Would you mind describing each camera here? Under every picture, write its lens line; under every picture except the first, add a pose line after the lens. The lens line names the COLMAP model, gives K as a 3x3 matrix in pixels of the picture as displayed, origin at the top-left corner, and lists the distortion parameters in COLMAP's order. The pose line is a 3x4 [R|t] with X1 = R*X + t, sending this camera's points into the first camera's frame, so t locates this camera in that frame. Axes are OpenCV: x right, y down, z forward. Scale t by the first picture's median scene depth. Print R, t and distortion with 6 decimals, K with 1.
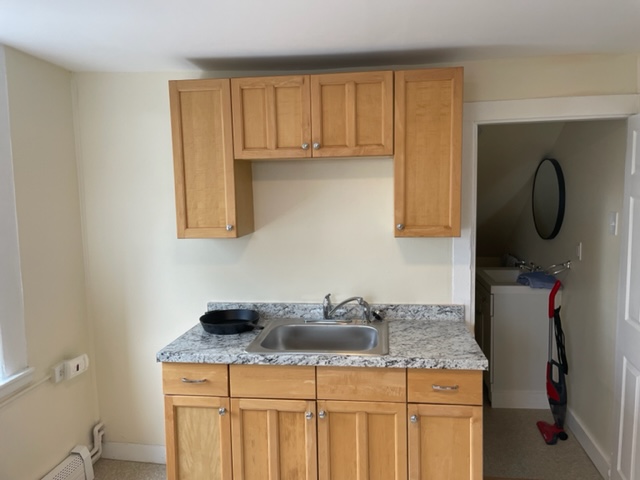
lens RADIAL K [[483.4, 0, 319.2], [0, 483.4, 231.7], [0, 0, 1]] dist [0.103179, -0.136099]
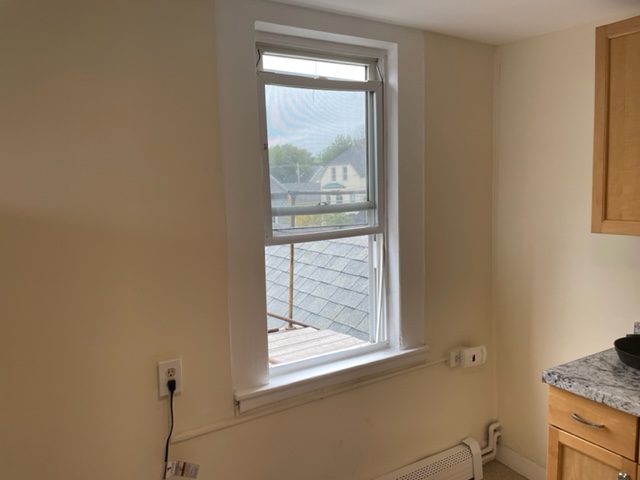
lens RADIAL K [[483.4, 0, 319.2], [0, 483.4, 231.7], [0, 0, 1]] dist [0.103179, -0.136099]
pose [[0.629141, 0.079061, -0.773260, 0.043286], [-0.058106, 0.996814, 0.054642, -0.004911], [0.775117, 0.010553, 0.631730, 0.175934]]
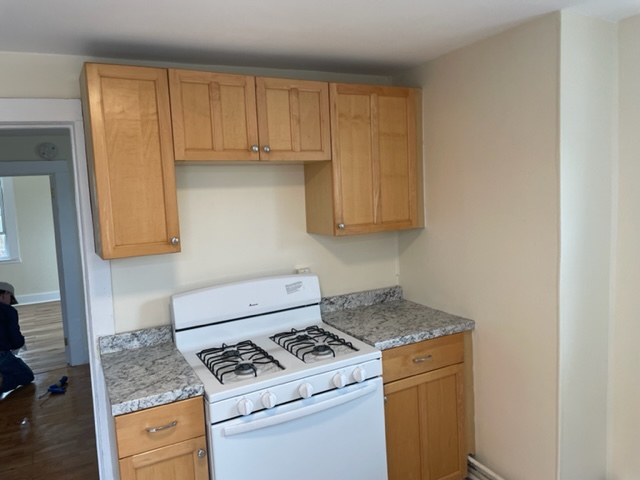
lens RADIAL K [[483.4, 0, 319.2], [0, 483.4, 231.7], [0, 0, 1]] dist [0.103179, -0.136099]
pose [[0.803930, -0.070238, 0.590562, -0.409033], [0.076618, 0.996958, 0.014273, -0.014666], [-0.589768, 0.033773, 0.806866, 0.132229]]
